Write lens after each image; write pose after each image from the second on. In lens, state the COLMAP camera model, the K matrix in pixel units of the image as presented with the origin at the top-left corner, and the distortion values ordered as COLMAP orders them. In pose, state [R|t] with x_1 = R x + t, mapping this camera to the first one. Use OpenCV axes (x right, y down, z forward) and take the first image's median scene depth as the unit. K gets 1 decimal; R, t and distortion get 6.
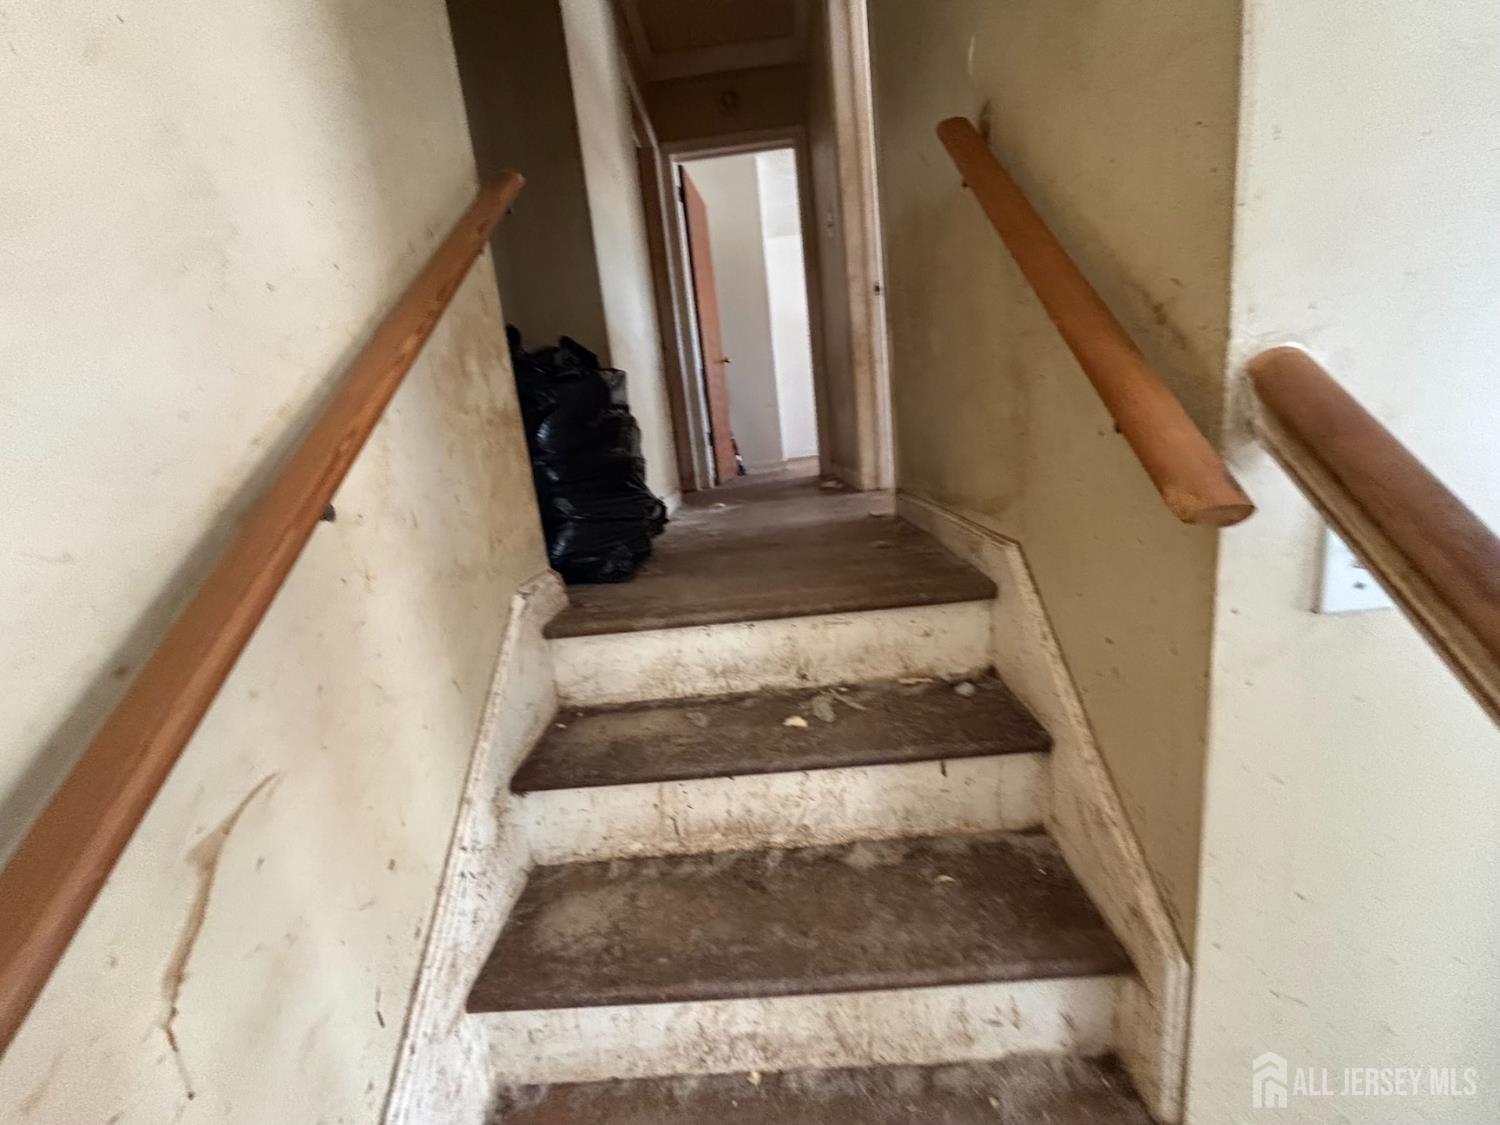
lens RADIAL K [[605.0, 0, 754.9], [0, 605.0, 557.9], [0, 0, 1]] dist [-0.001913, 0.000614]
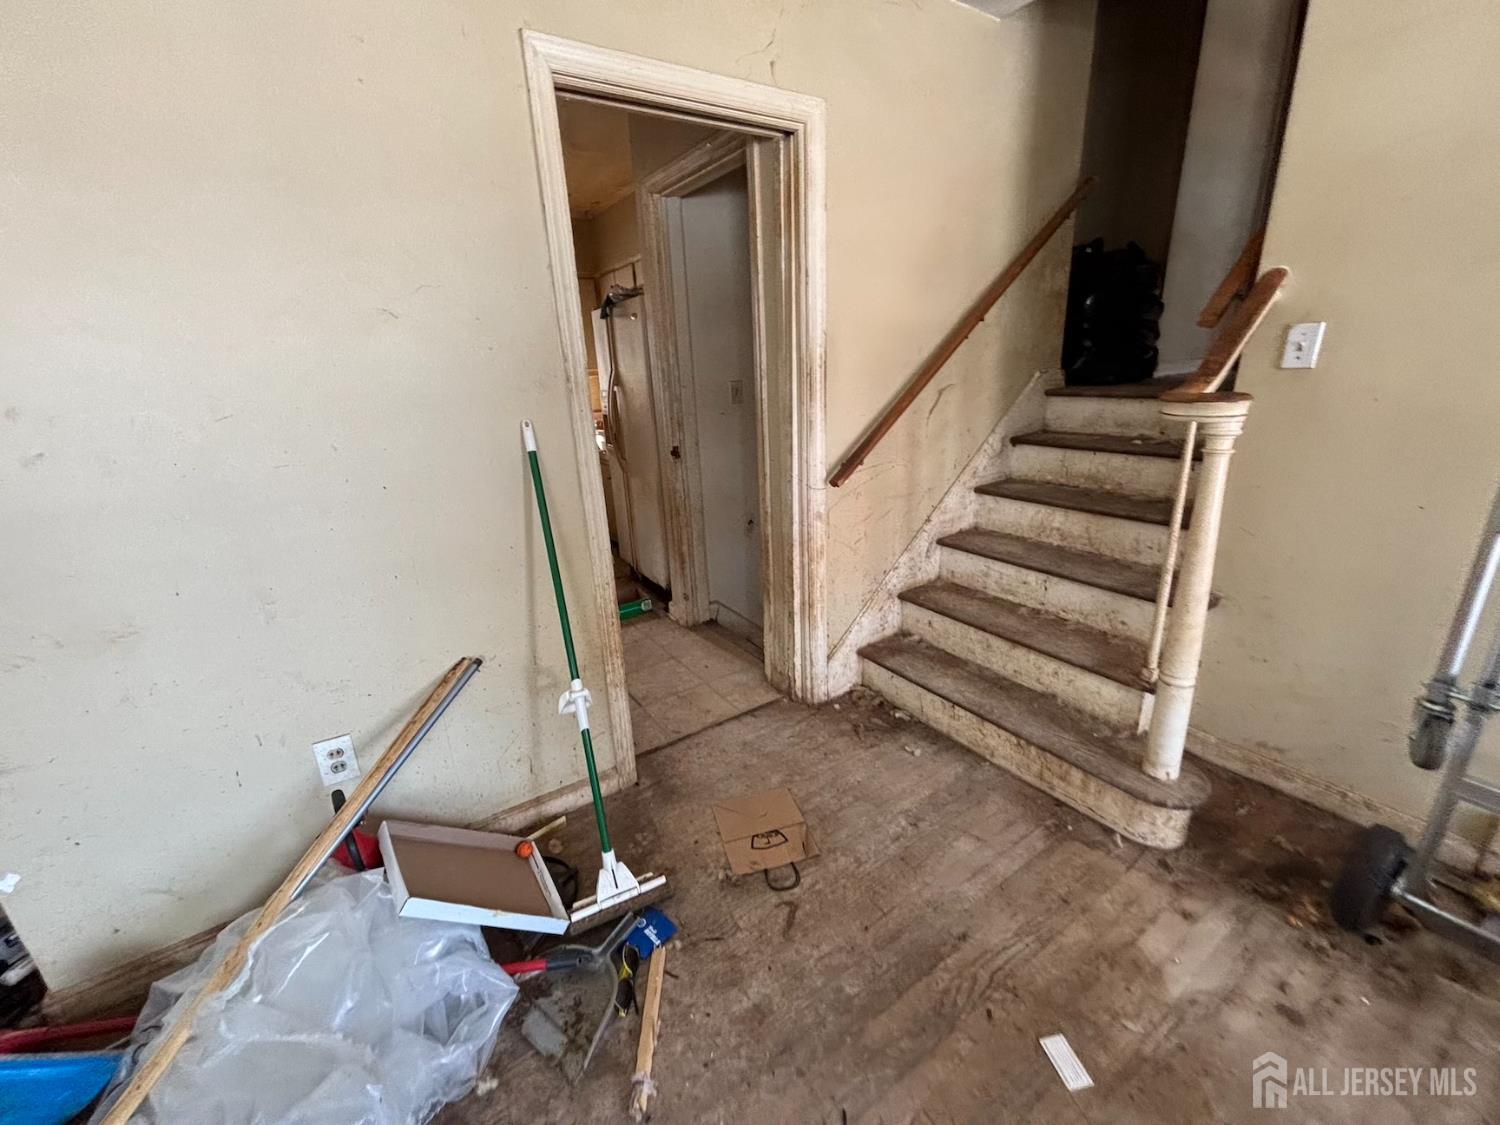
lens RADIAL K [[605.0, 0, 754.9], [0, 605.0, 557.9], [0, 0, 1]] dist [-0.001913, 0.000614]
pose [[0.576753, 0.324043, -0.749901, 1.248979], [-0.181982, 0.945861, 0.268756, 0.397569], [0.796391, -0.018537, 0.604498, -1.706286]]
